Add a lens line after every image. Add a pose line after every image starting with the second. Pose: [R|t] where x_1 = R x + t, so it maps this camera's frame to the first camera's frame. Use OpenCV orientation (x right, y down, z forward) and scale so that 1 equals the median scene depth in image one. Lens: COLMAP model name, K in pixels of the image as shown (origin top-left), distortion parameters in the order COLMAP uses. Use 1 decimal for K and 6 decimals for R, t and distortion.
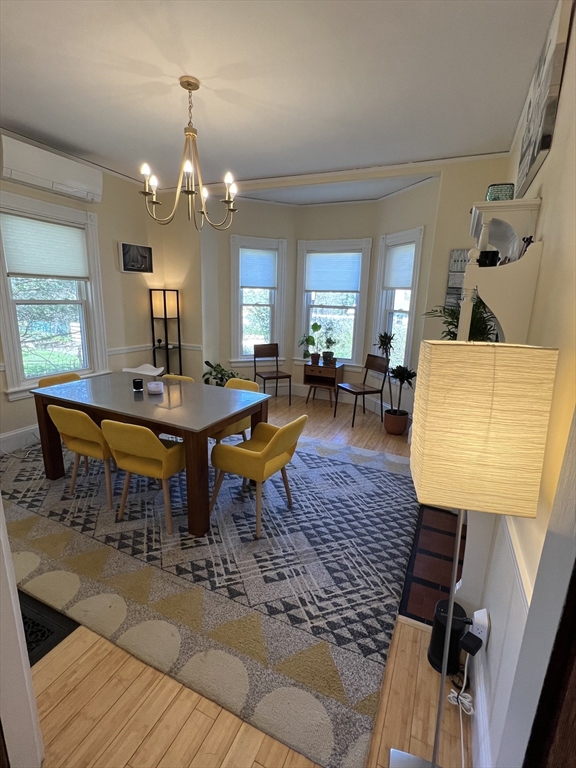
lens RADIAL K [[363.0, 0, 287.3], [0, 363.0, 383.2], [0, 0, 1]] dist [-0.000066, 0.000574]
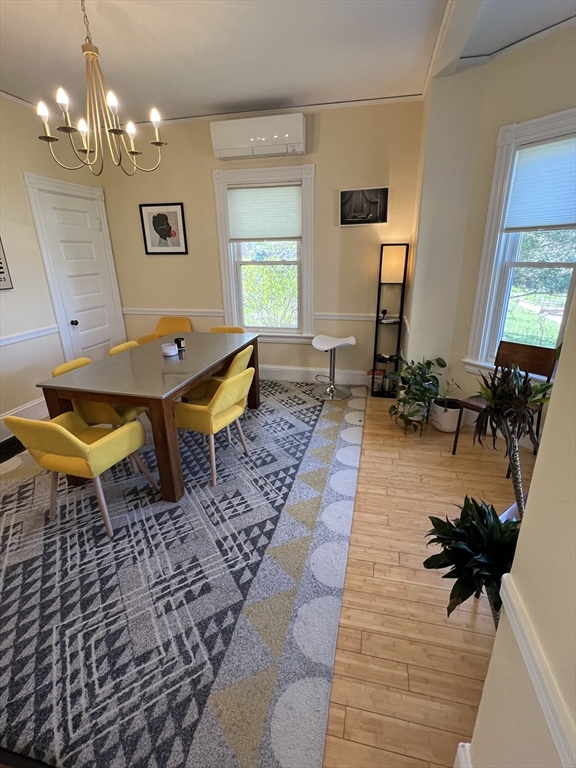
lens RADIAL K [[363.0, 0, 289.5], [0, 363.0, 381.4], [0, 0, 1]] dist [-0.000066, 0.000574]
pose [[0.198507, 0.297138, -0.933972, 0.596198], [-0.206248, 0.944262, 0.256576, -0.205680], [0.958153, 0.141698, 0.248727, 0.963540]]
